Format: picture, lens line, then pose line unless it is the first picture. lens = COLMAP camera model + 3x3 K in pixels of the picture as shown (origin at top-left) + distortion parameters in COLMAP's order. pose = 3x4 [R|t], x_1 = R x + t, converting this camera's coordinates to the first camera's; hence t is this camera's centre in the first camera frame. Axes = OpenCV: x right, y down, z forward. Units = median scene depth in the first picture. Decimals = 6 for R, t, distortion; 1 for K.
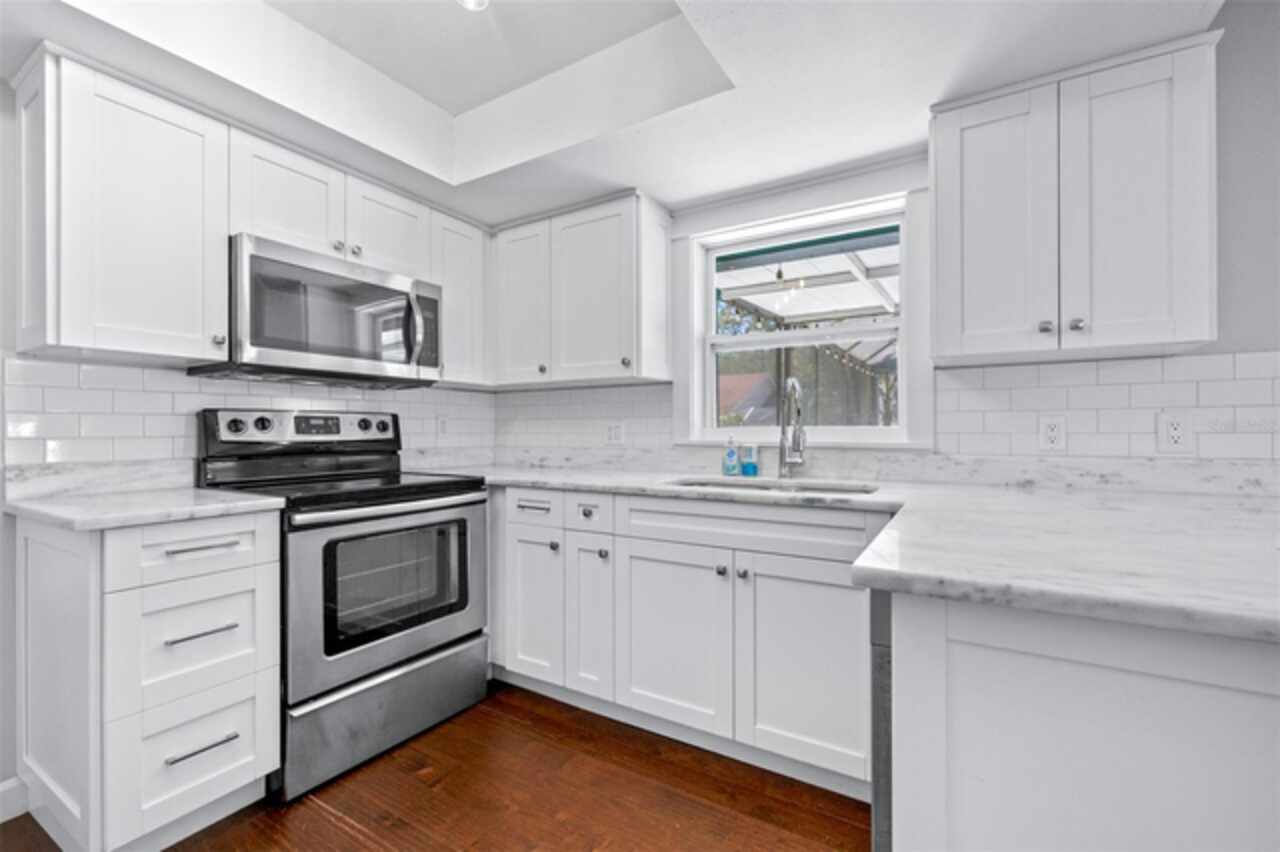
lens RADIAL K [[549.8, 0, 626.4], [0, 549.8, 428.8], [0, 0, 1]] dist [0.004011, -0.000160]
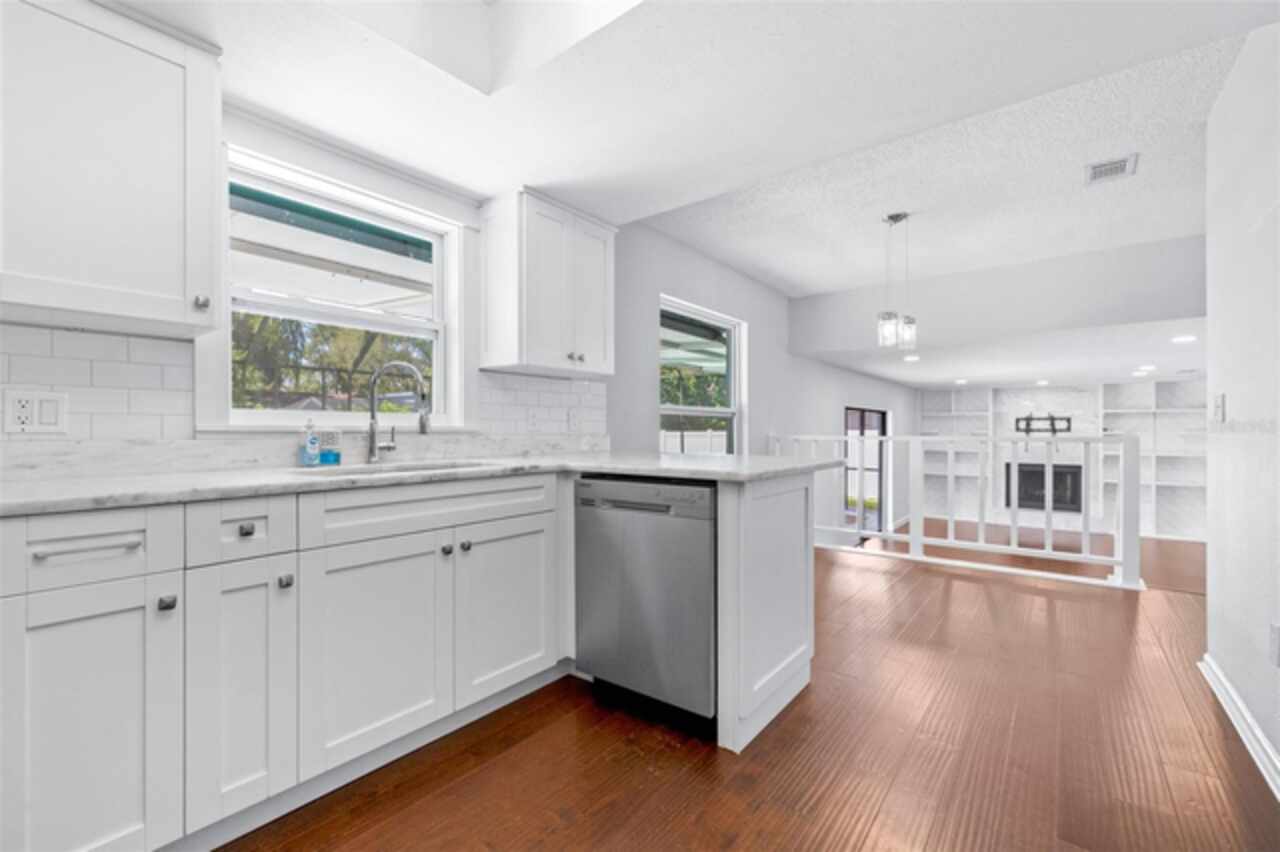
lens RADIAL K [[549.8, 0, 634.0], [0, 549.8, 431.2], [0, 0, 1]] dist [0.004011, -0.000160]
pose [[0.106765, -0.000162, 0.994284, -0.612947], [-0.001770, 0.999998, 0.000353, 0.030757], [-0.994283, -0.001798, 0.106765, 0.430656]]
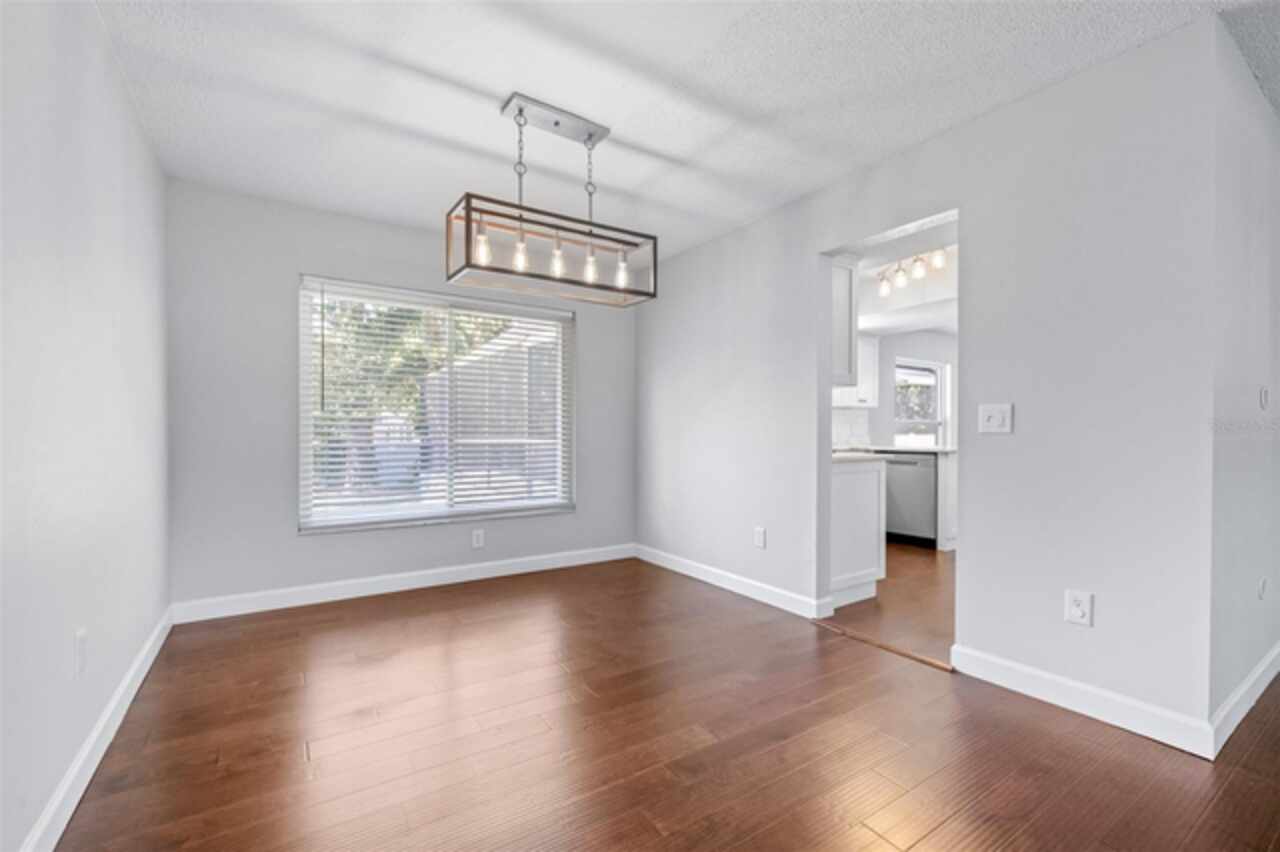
lens RADIAL K [[549.8, 0, 638.6], [0, 549.8, 433.8], [0, 0, 1]] dist [0.004011, -0.000160]
pose [[0.407455, -0.001642, 0.913224, -2.217177], [-0.004776, 0.999981, 0.003929, 0.023436], [-0.913213, -0.005962, 0.407439, 0.581928]]
